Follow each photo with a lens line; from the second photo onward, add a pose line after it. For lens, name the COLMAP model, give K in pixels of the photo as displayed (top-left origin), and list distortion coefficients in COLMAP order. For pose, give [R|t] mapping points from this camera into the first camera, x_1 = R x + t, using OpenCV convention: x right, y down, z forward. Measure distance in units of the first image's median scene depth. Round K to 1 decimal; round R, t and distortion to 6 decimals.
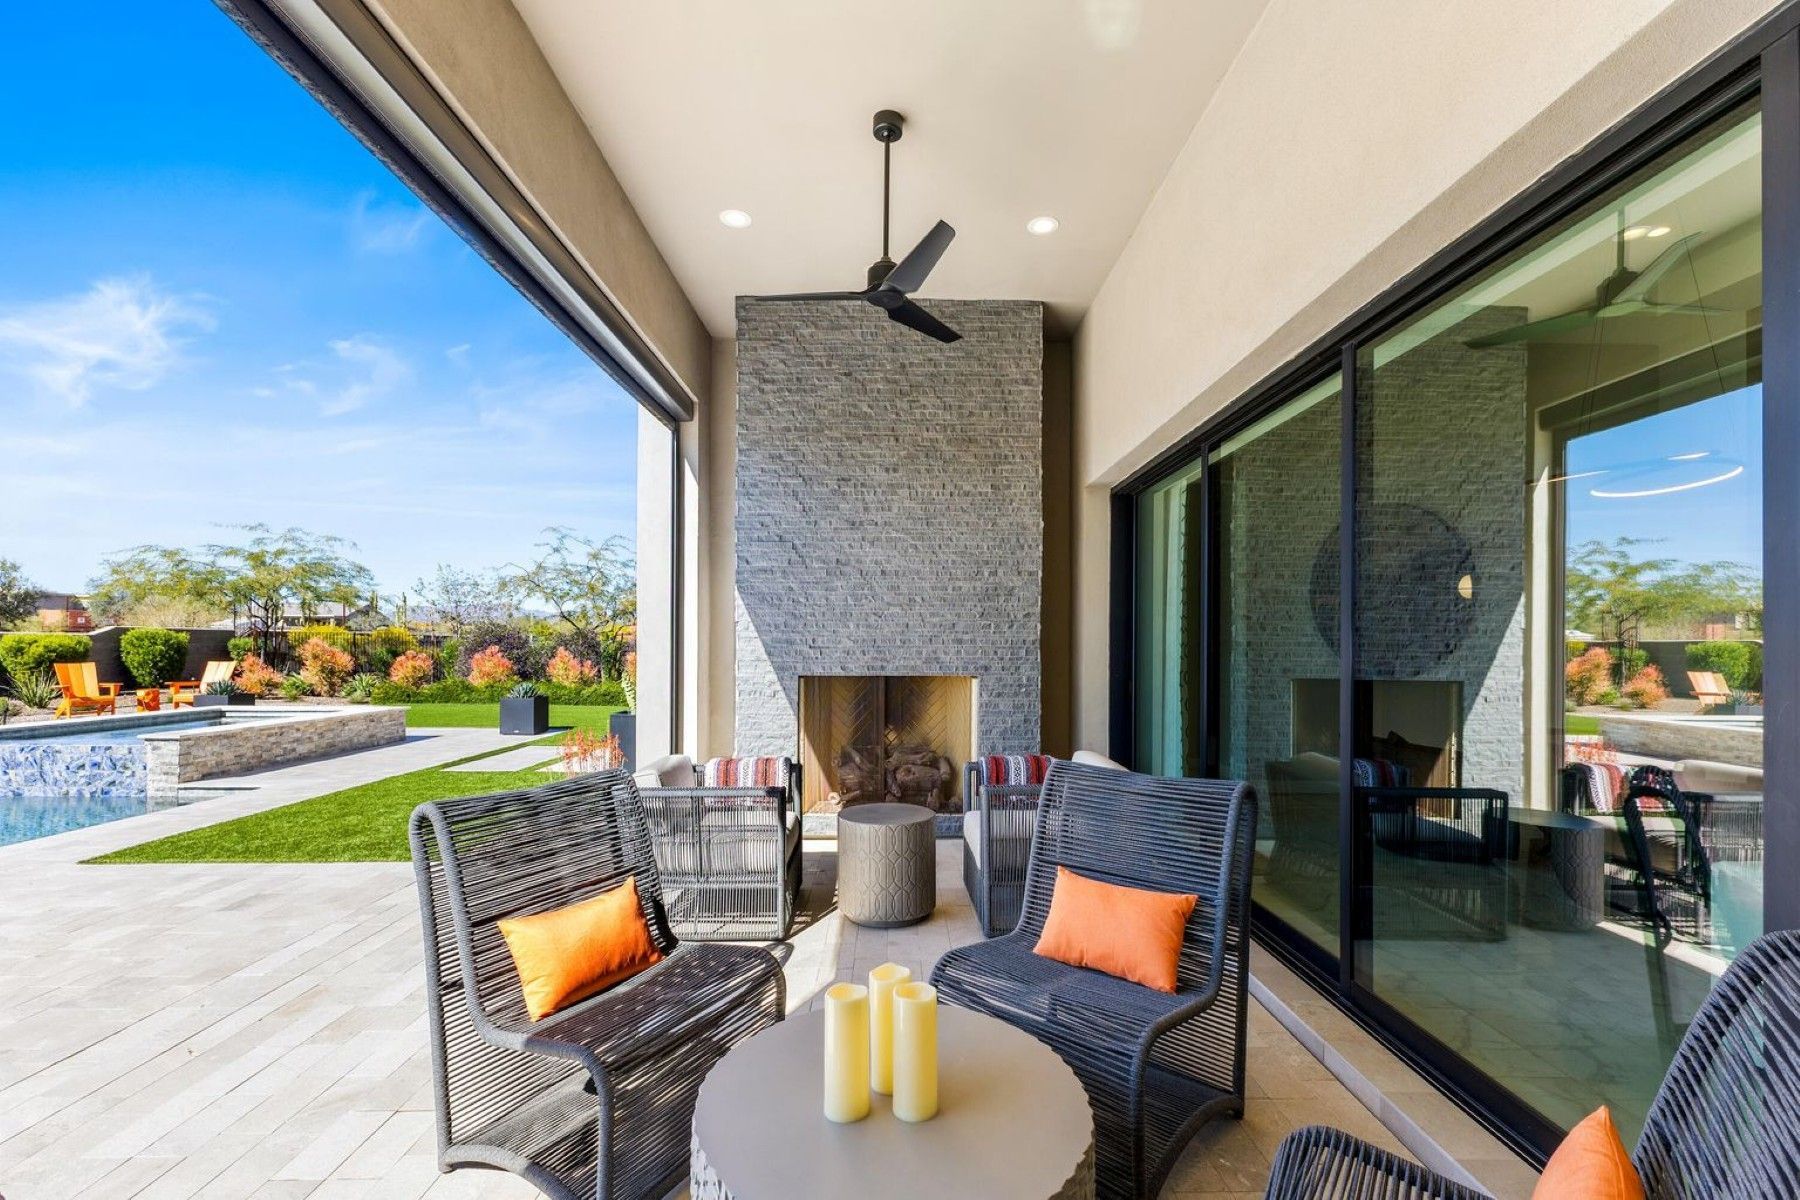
lens RADIAL K [[767.6, 0, 901.9], [0, 767.6, 638.7], [0, 0, 1]] dist [0.001288, -0.000023]
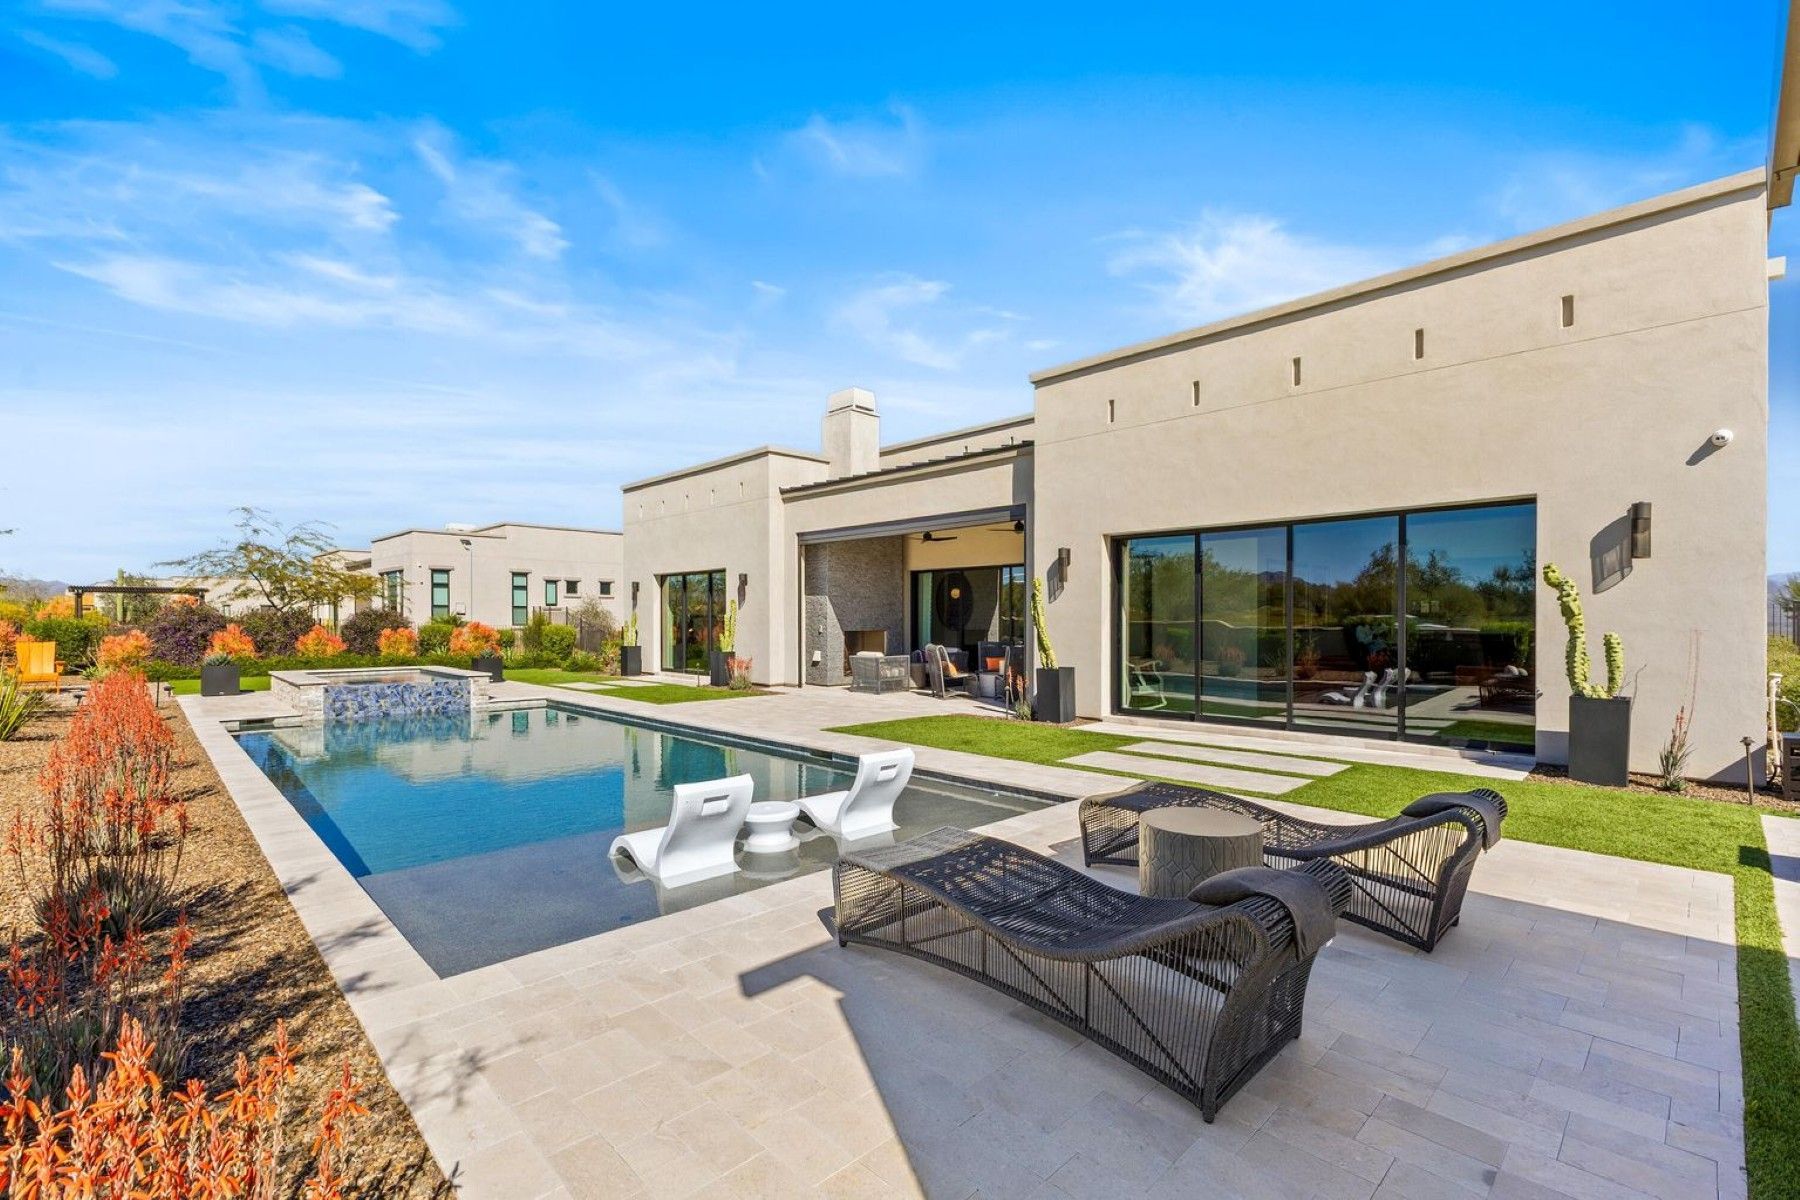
lens RADIAL K [[790.4, 0, 886.5], [0, 790.4, 624.2], [0, 0, 1]] dist [0.019775, -0.000145]
pose [[0.737909, -0.010896, 0.674813, -1.514282], [0.000025, 0.999870, 0.016117, -0.020319], [-0.674901, -0.011876, 0.737813, -1.011910]]
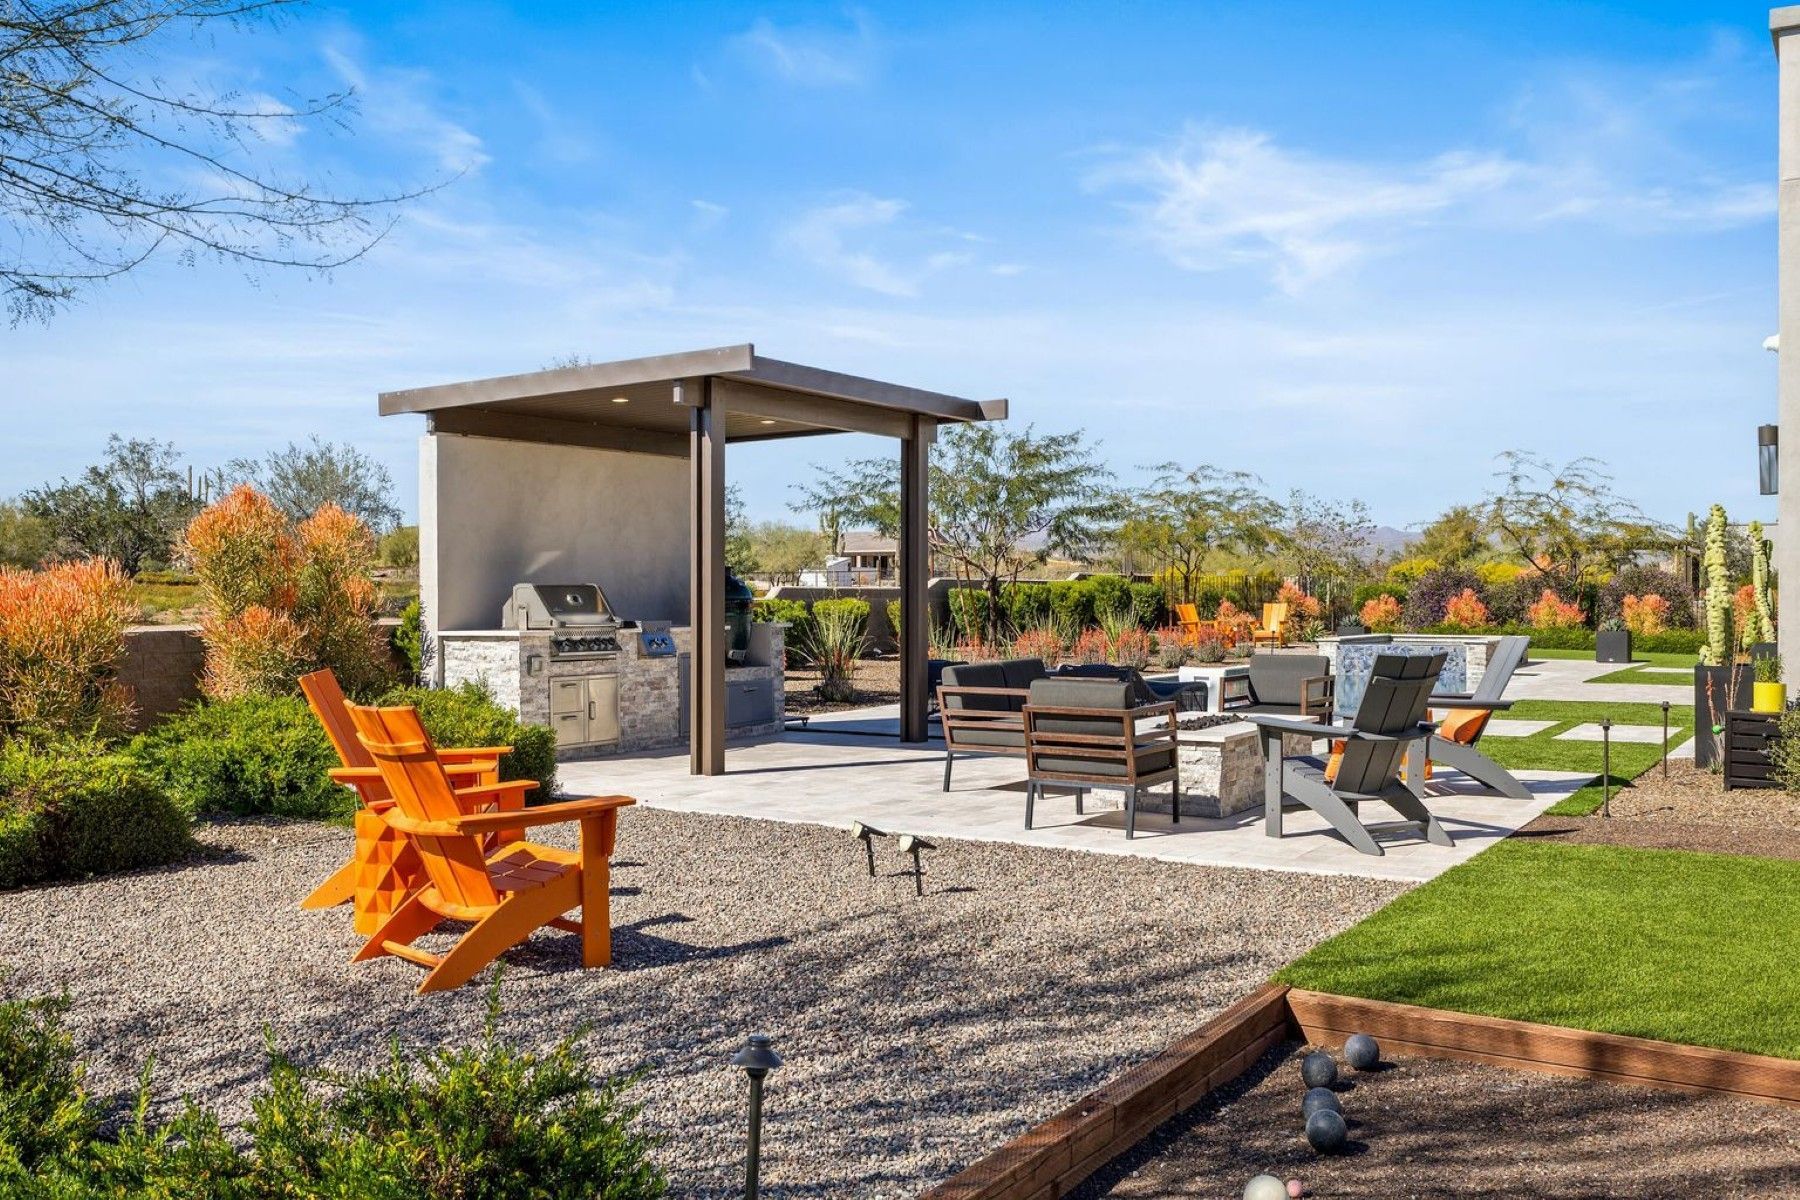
lens RADIAL K [[1636.4, 0, 900.0], [0, 1636.4, 600.0], [0, 0, 1]] dist [0.014478, 0.003092]
pose [[0.849170, -0.004560, -0.528100, -0.159425], [0.011087, 0.999896, 0.009194, -0.006546], [0.528003, -0.013662, 0.849133, -2.612201]]
